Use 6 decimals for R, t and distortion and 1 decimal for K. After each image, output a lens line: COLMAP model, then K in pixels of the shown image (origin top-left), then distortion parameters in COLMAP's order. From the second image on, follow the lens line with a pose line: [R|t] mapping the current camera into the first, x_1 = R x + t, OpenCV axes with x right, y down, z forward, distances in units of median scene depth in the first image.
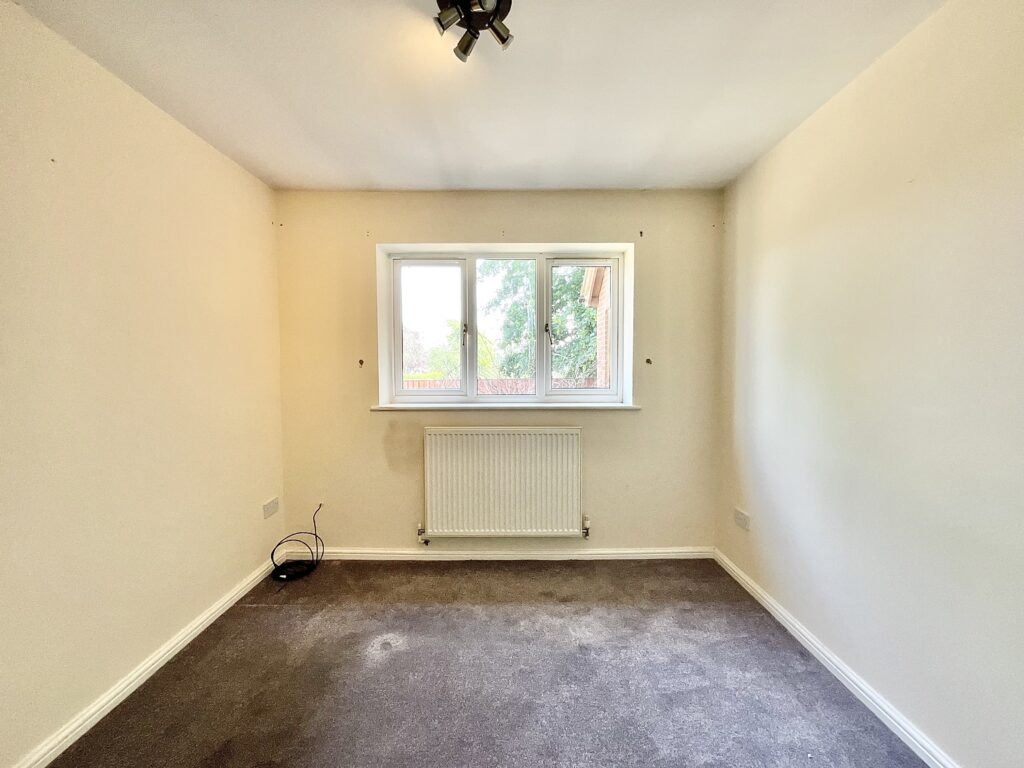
lens RADIAL K [[419.0, 0, 512.6], [0, 419.0, 382.0], [0, 0, 1]] dist [0.001479, -0.001050]
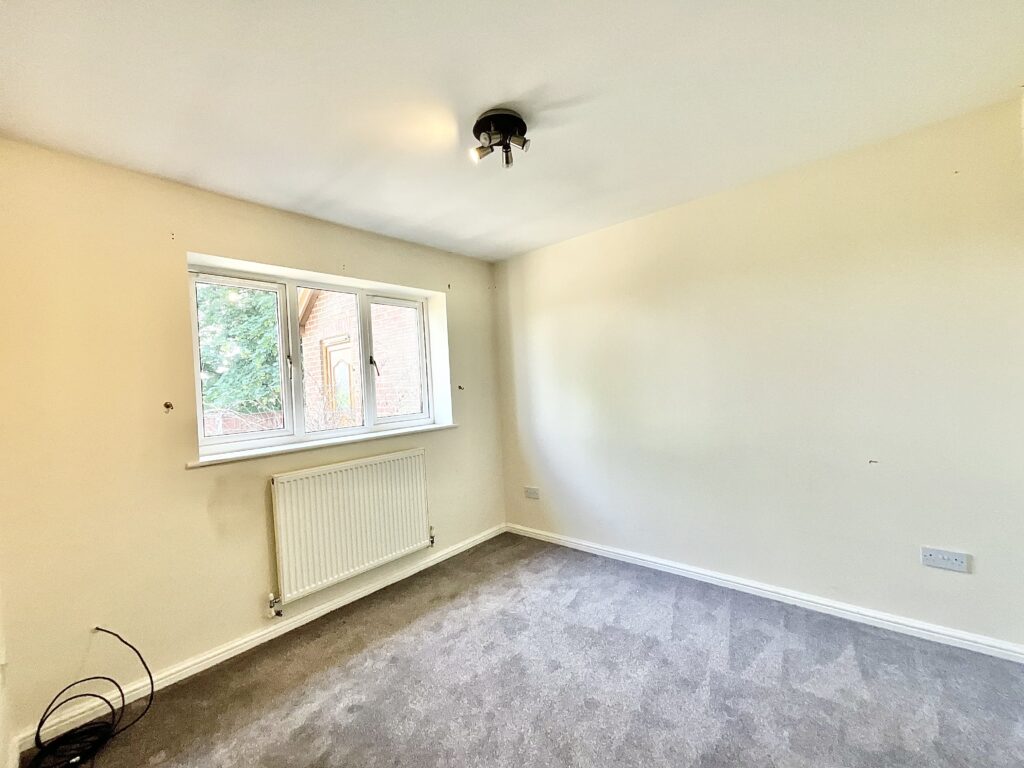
lens RADIAL K [[419.0, 0, 516.4], [0, 419.0, 380.8], [0, 0, 1]] dist [0.001479, -0.001050]
pose [[0.652720, -0.030091, 0.757001, -0.535696], [0.084182, 0.995904, -0.032998, -0.014282], [-0.752907, 0.085264, 0.652580, 0.056884]]
